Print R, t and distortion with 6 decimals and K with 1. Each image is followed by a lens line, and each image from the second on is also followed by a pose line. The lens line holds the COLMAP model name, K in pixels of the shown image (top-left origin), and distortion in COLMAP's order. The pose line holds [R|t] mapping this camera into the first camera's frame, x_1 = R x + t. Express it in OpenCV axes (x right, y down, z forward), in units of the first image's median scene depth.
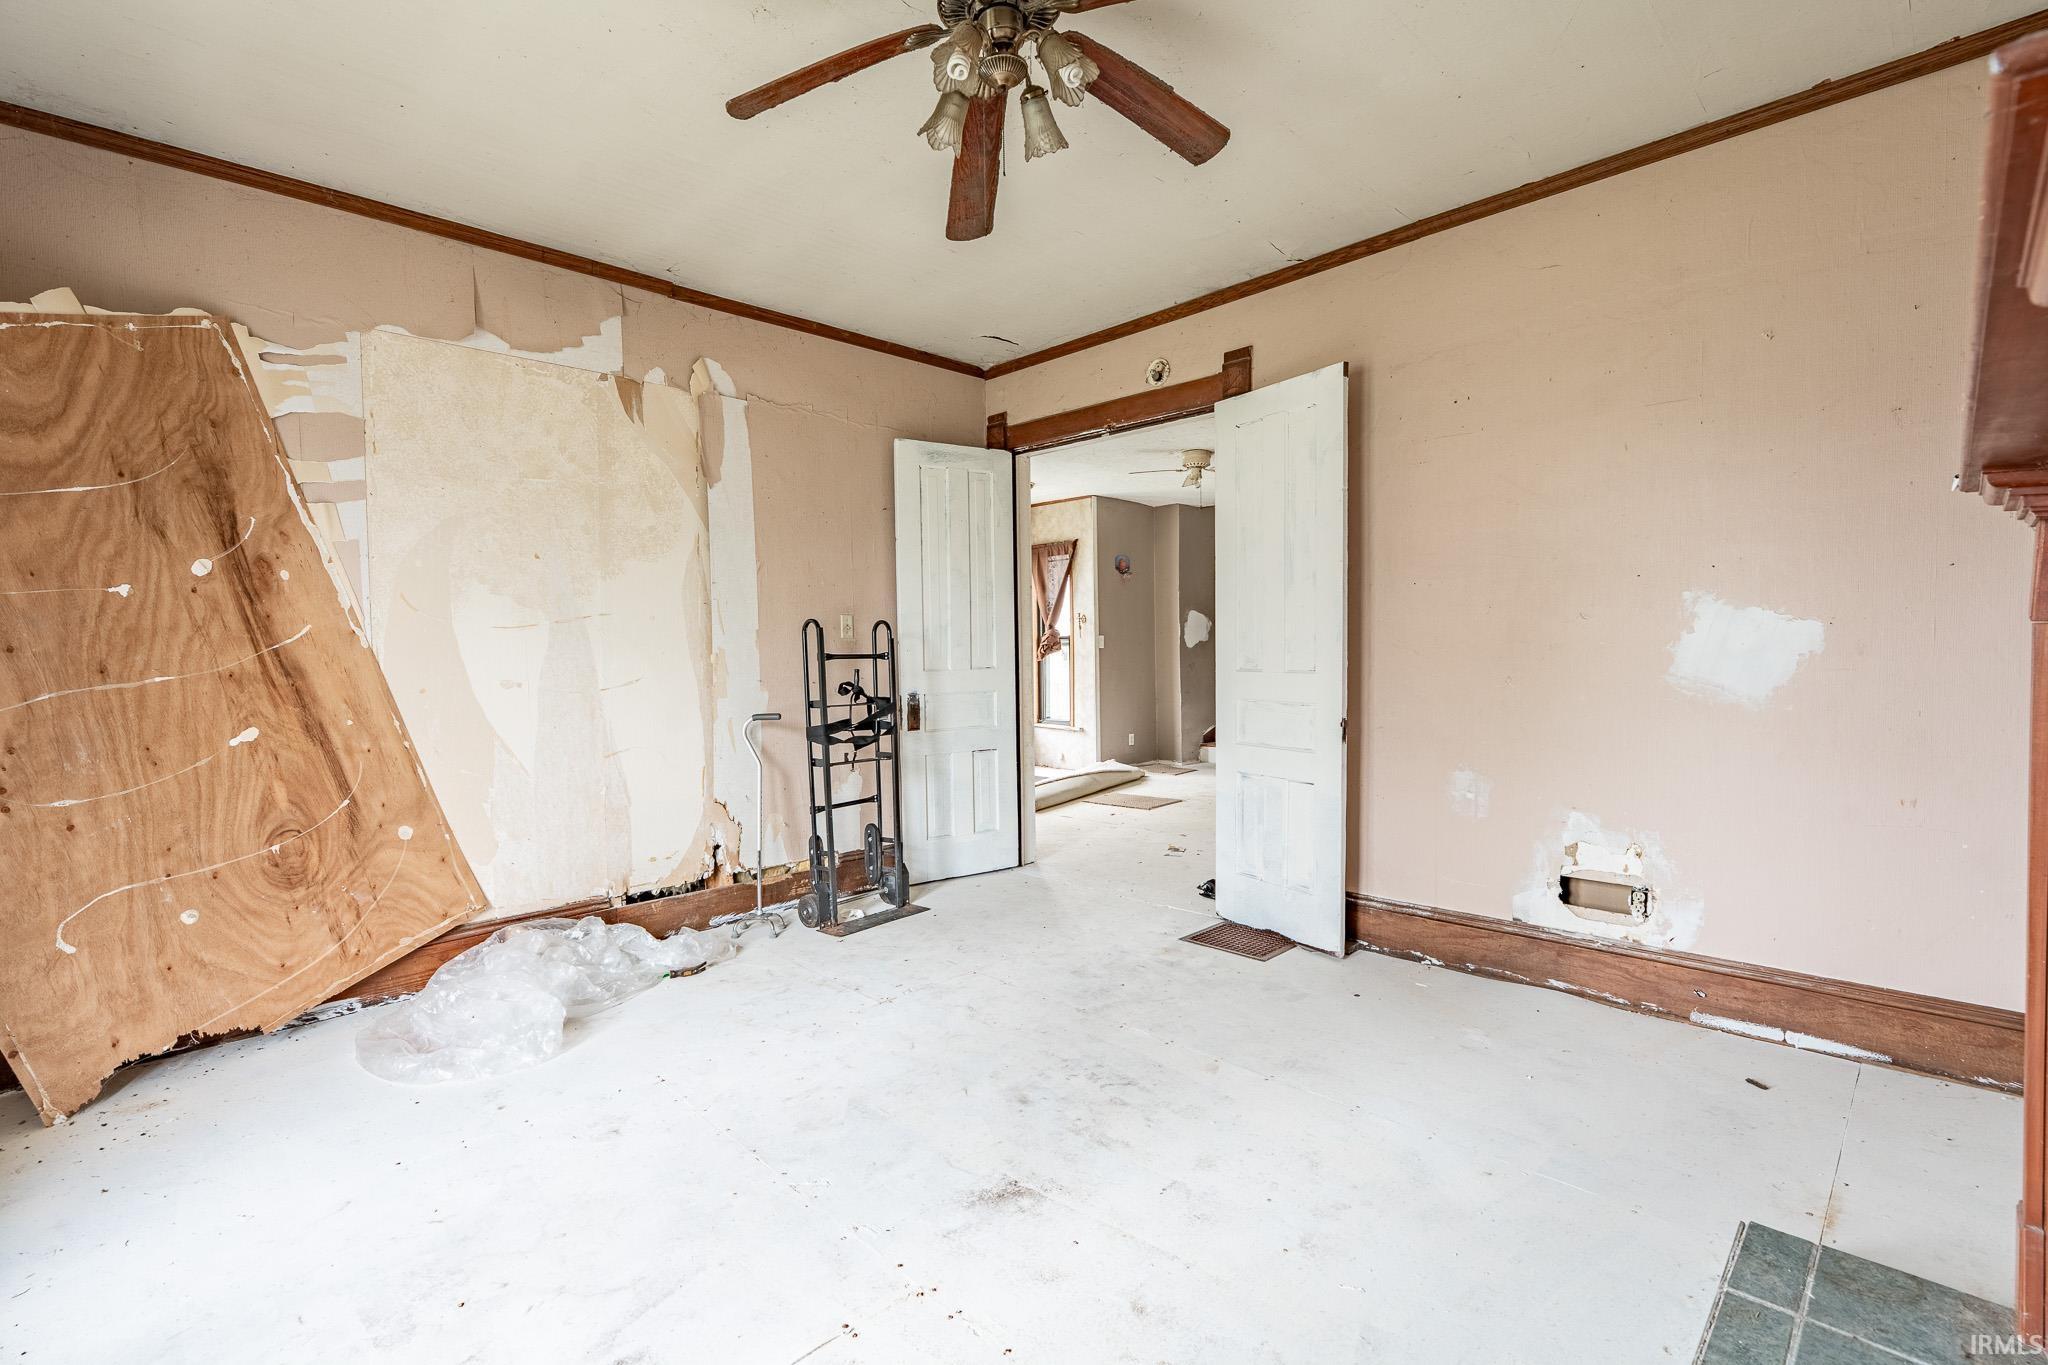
lens RADIAL K [[922.5, 0, 1024.0], [0, 922.5, 682.5], [0, 0, 1]] dist [-0.005623, 0.000598]
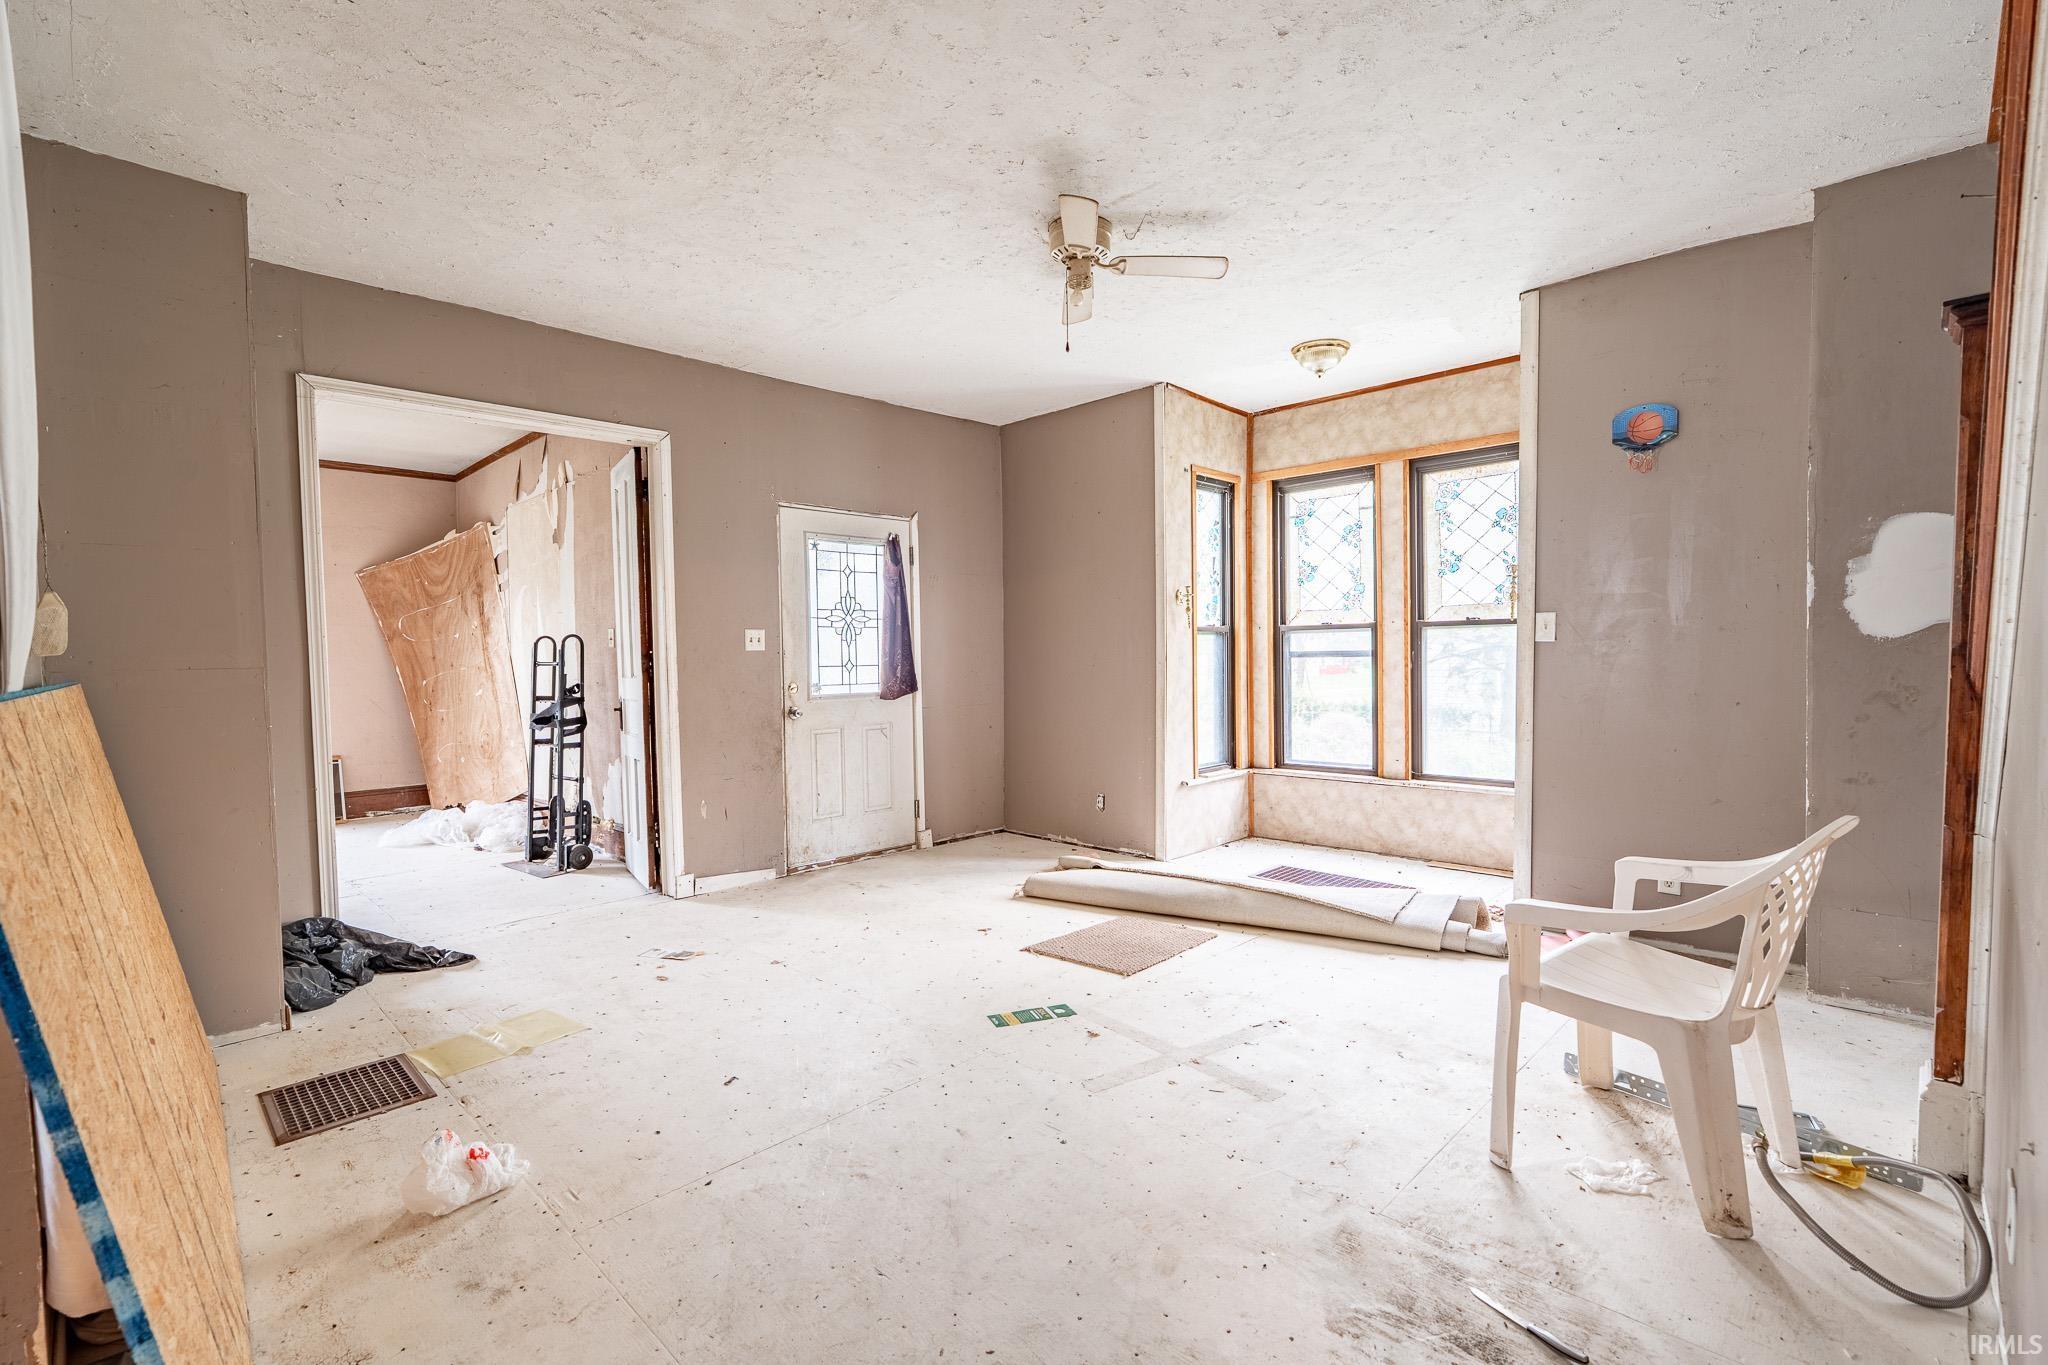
lens RADIAL K [[922.5, 0, 1024.0], [0, 922.5, 682.5], [0, 0, 1]] dist [-0.005623, 0.000598]
pose [[0.011293, 0.044944, -0.998926, 0.501725], [-0.018600, 0.998826, 0.044730, -0.032693], [0.999763, 0.018075, 0.012116, 0.746399]]
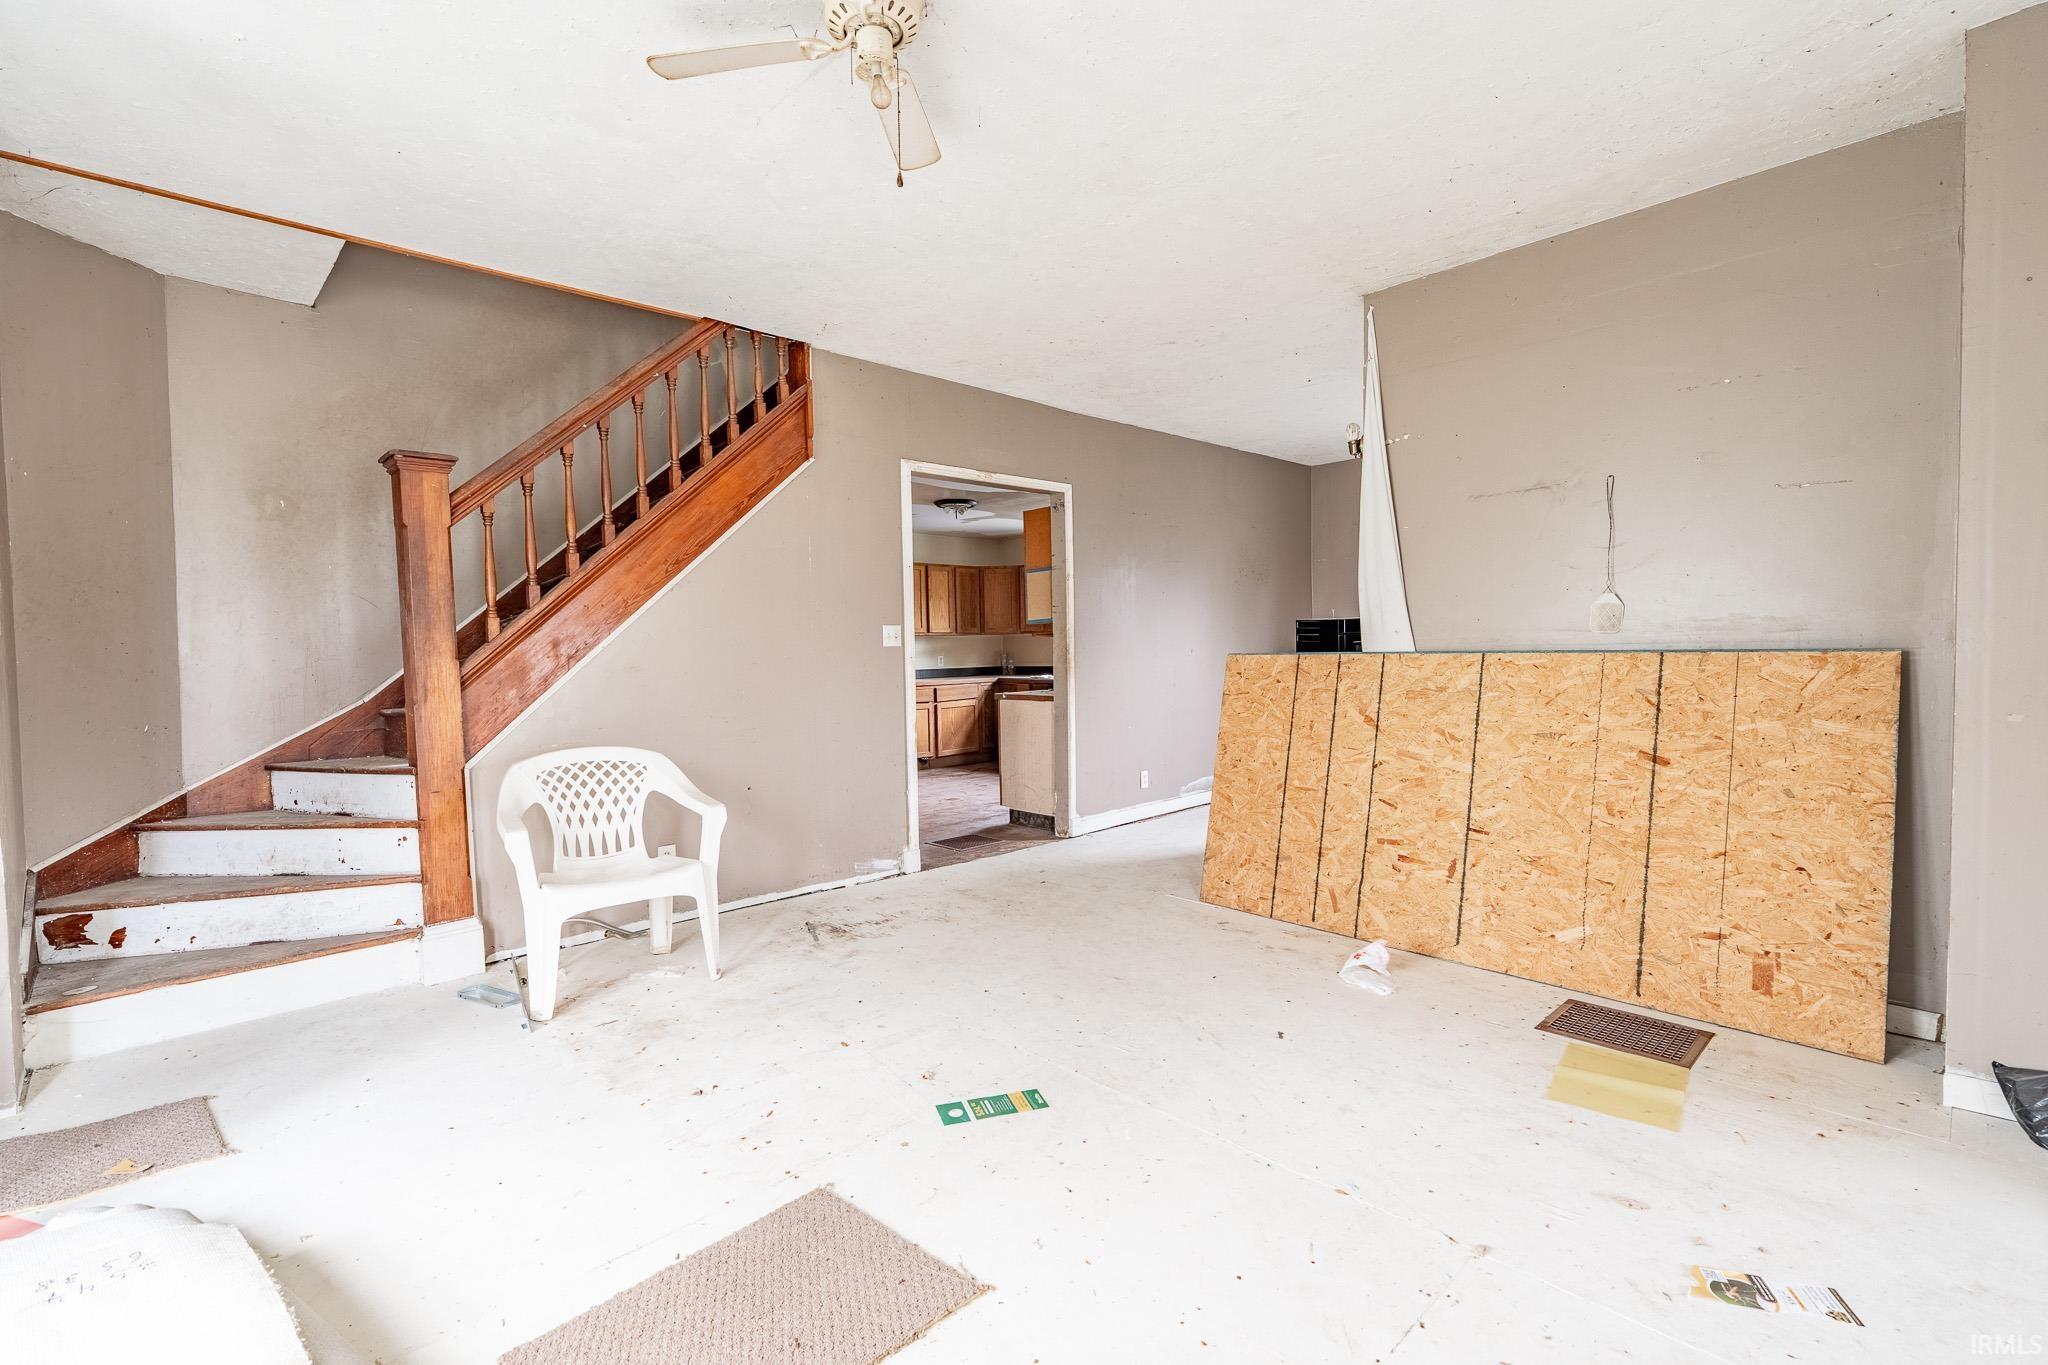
lens RADIAL K [[922.5, 0, 1024.0], [0, 922.5, 682.5], [0, 0, 1]] dist [-0.005623, 0.000598]
pose [[0.016304, -0.022553, 0.999613, -0.073912], [0.047250, 0.998646, 0.021761, -0.024229], [-0.998750, 0.046877, 0.017347, 0.736437]]
